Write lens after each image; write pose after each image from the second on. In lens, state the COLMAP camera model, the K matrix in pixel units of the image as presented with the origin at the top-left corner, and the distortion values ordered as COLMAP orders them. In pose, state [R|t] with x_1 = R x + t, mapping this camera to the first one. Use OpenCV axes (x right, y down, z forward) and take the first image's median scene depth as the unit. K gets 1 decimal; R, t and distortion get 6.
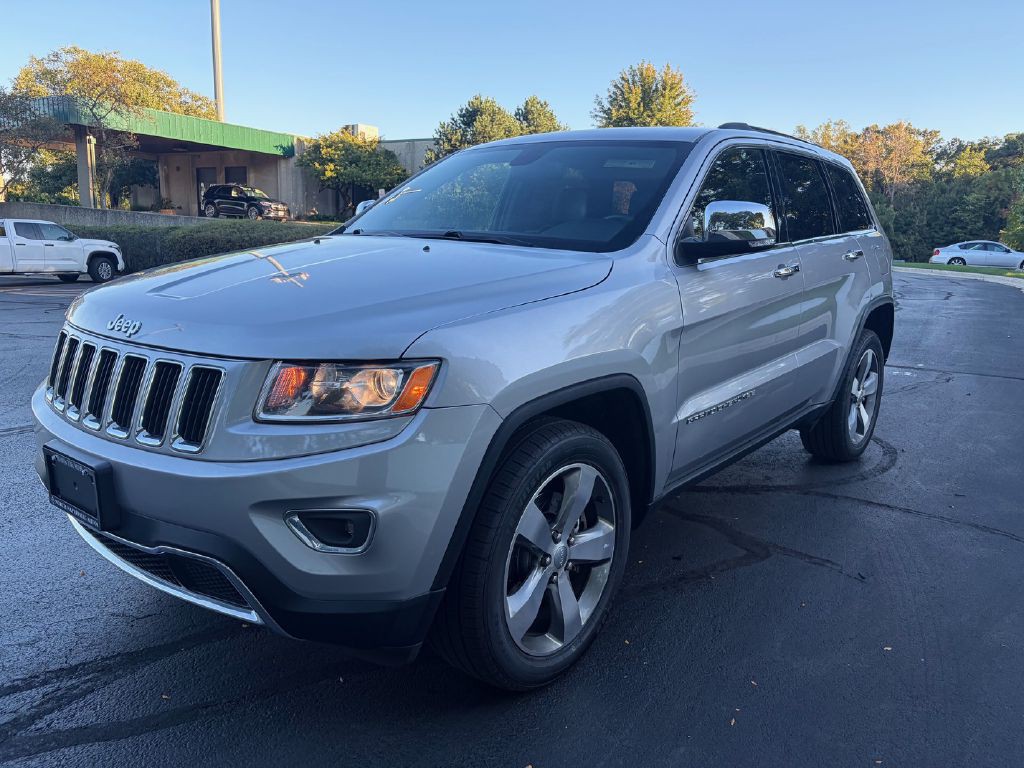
lens RADIAL K [[801.0, 0, 512.3], [0, 801.0, 389.7], [0, 0, 1]] dist [0.075037, -0.087426]
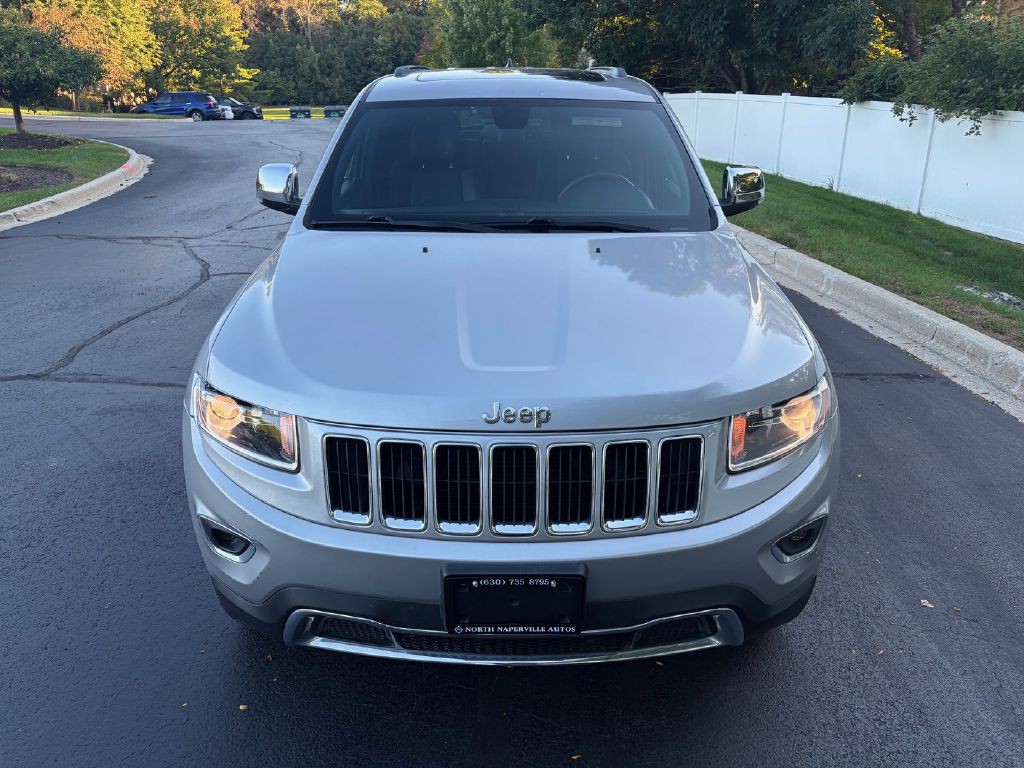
lens RADIAL K [[801.7, 0, 511.7], [0, 801.7, 388.5], [0, 0, 1]] dist [0.069690, -0.084253]
pose [[0.783656, -0.241645, 0.572268, -0.673954], [0.135352, 0.965526, 0.222352, -0.203789], [-0.606269, -0.096790, 0.789347, 0.216929]]
